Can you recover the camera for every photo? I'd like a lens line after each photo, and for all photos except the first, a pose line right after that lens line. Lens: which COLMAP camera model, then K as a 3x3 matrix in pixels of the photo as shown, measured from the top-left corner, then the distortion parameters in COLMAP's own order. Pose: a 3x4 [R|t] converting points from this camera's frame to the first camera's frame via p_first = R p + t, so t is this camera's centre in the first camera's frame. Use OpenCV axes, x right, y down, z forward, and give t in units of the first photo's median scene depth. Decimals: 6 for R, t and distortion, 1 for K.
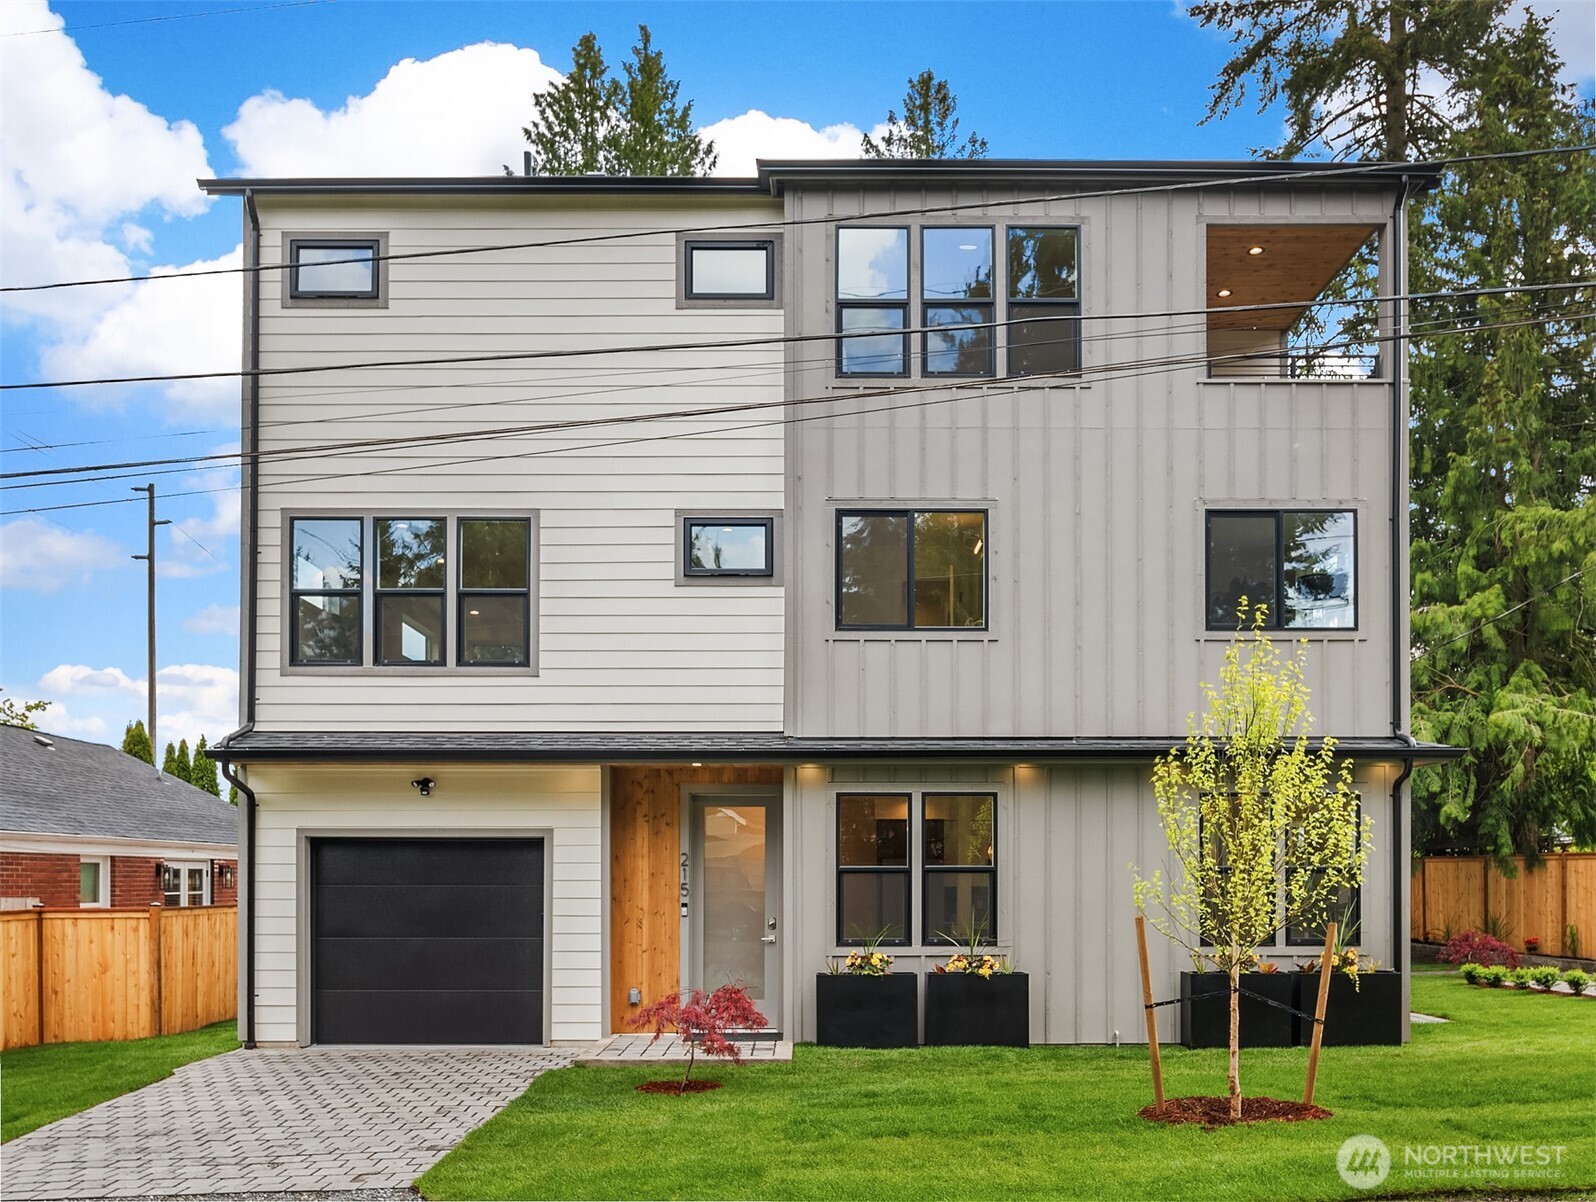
lens RADIAL K [[1329.9, 0, 804.7], [0, 1329.9, 603.2], [0, 0, 1]] dist [0.004927, -0.006172]
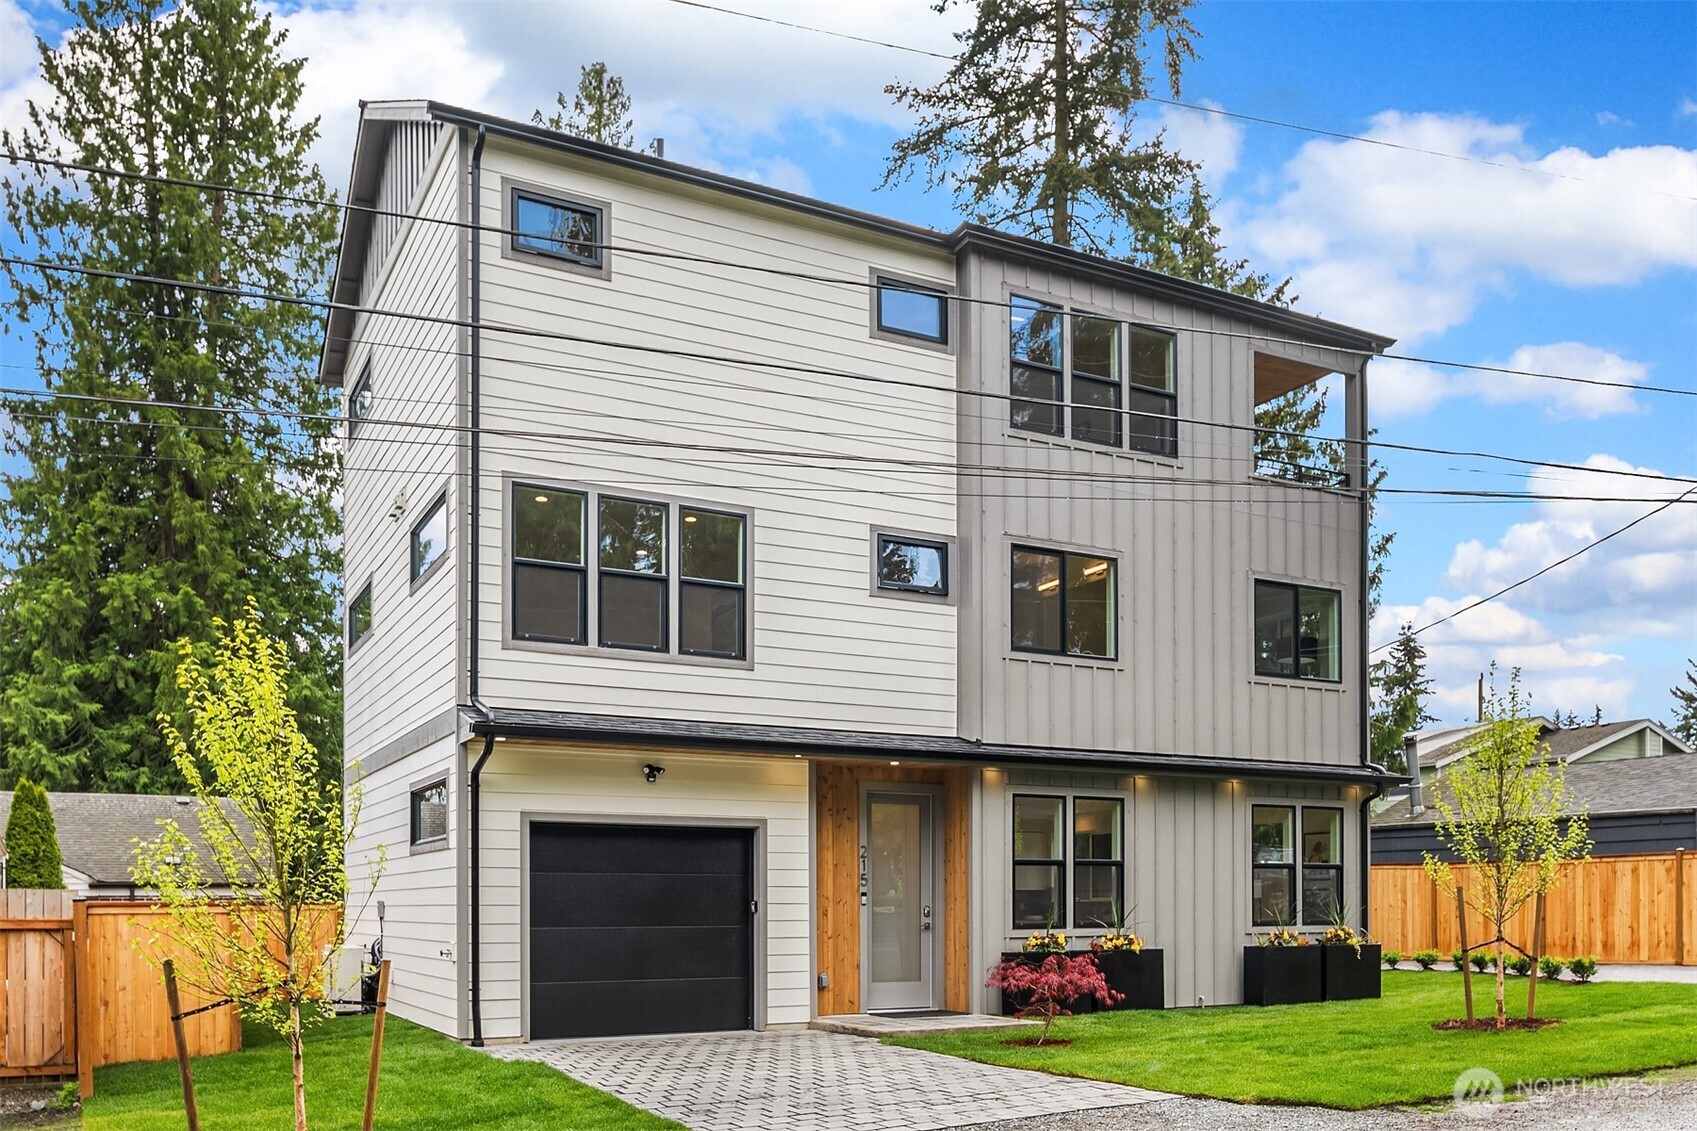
lens RADIAL K [[1410.7, 0, 862.4], [0, 1410.7, 579.1], [0, 0, 1]] dist [-0.004520, 0.012194]
pose [[0.875299, 0.106554, 0.471696, -0.655177], [-0.094278, 0.994306, -0.049663, 0.031303], [-0.474302, -0.001001, 0.880361, 0.001861]]
